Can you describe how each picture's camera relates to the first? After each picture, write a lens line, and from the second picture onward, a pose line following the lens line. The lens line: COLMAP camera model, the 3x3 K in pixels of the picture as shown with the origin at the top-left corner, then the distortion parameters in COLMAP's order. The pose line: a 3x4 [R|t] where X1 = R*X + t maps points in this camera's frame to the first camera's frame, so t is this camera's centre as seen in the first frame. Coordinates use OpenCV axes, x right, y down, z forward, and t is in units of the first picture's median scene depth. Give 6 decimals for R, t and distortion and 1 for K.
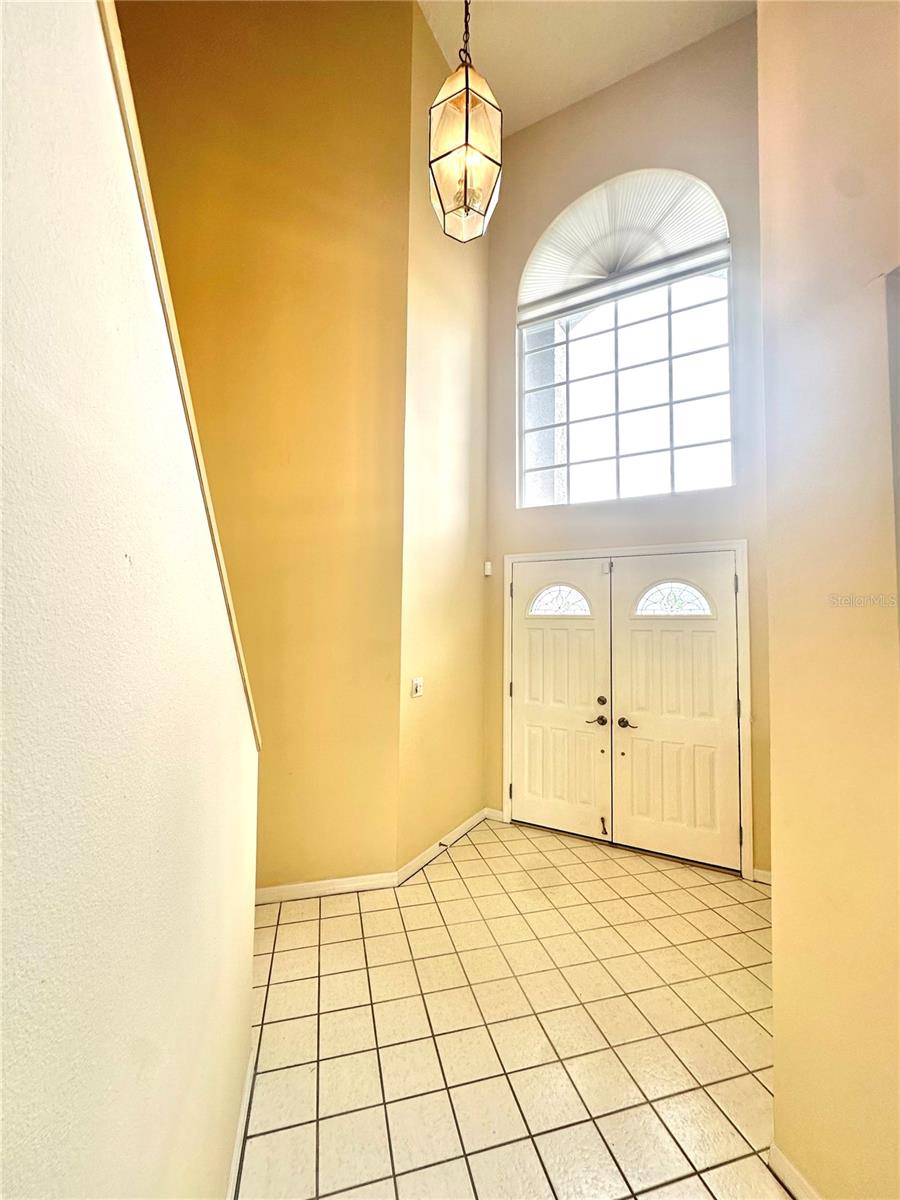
lens RADIAL K [[474.2, 0, 451.7], [0, 474.2, 600.6], [0, 0, 1]] dist [-0.005098, -0.000294]
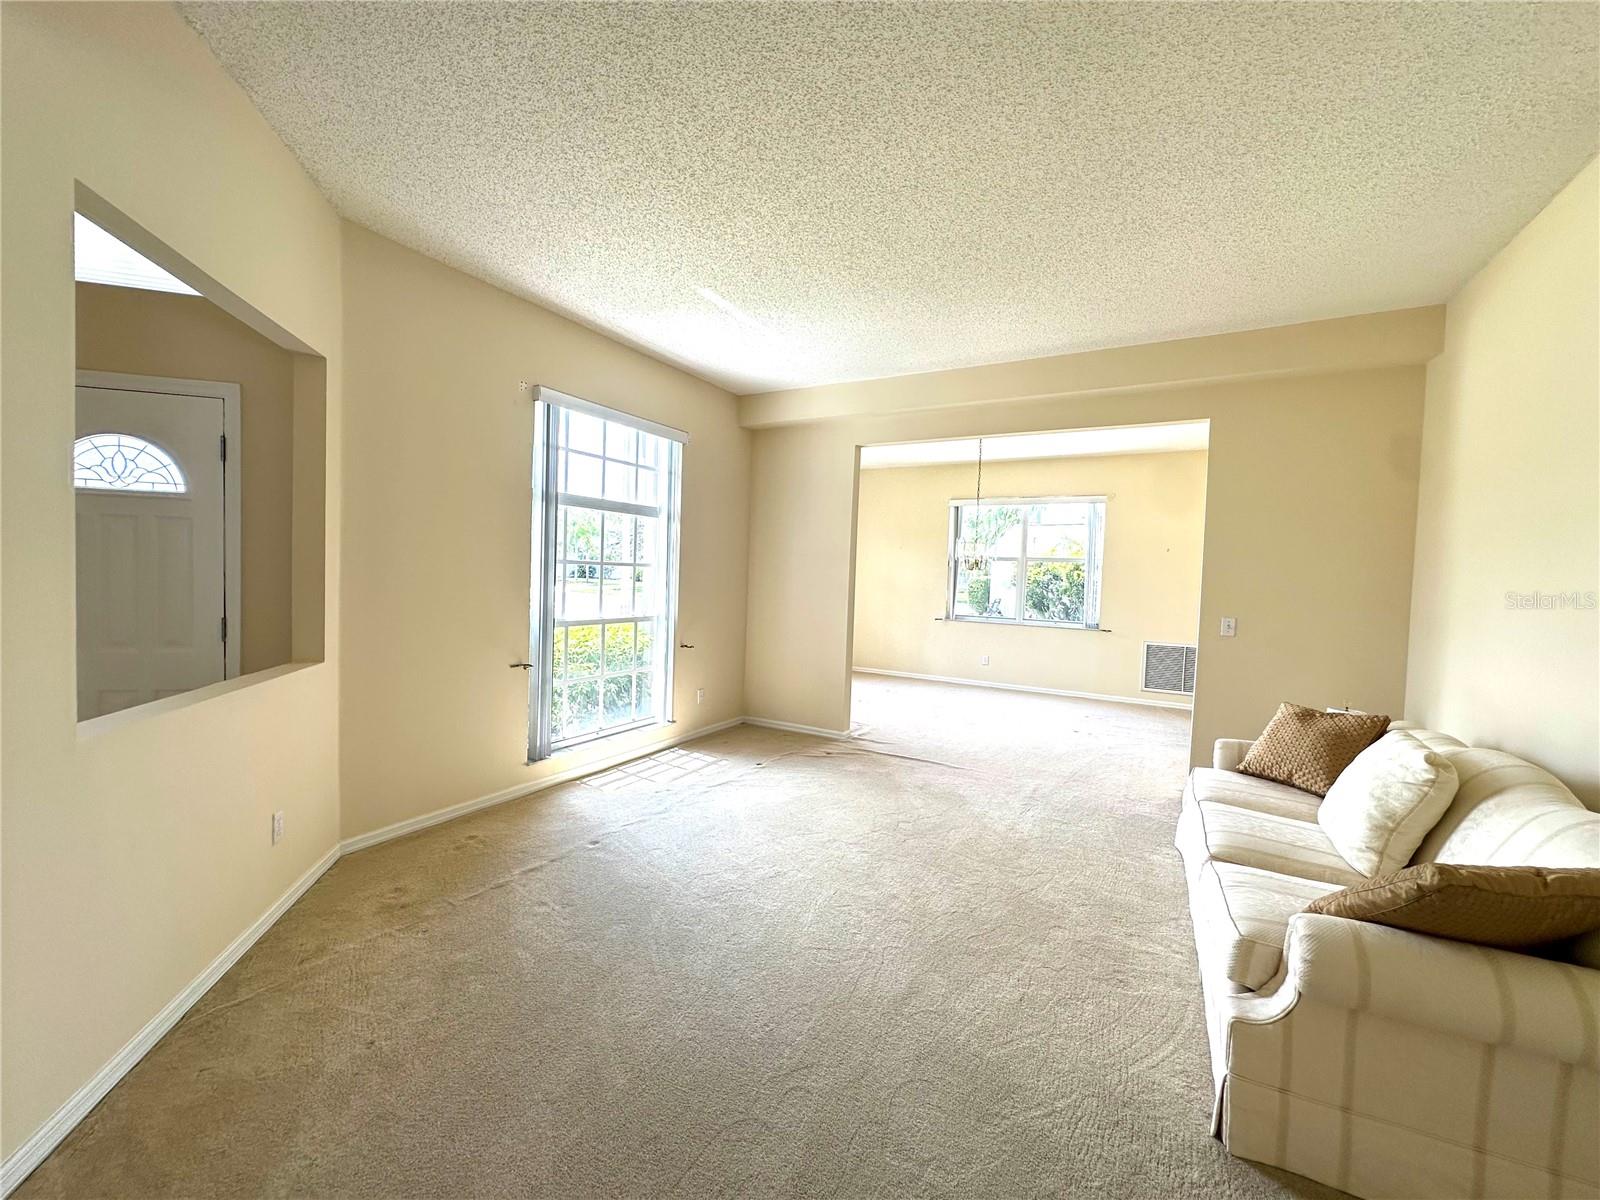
lens RADIAL K [[632.3, 0, 802.5], [0, 632.3, 588.2], [0, 0, 1]] dist [-0.005098, -0.000294]
pose [[0.702960, -0.024883, 0.710794, 0.492449], [-0.079909, 0.990297, 0.113695, -0.006216], [-0.706726, -0.136722, 0.694151, -0.212758]]
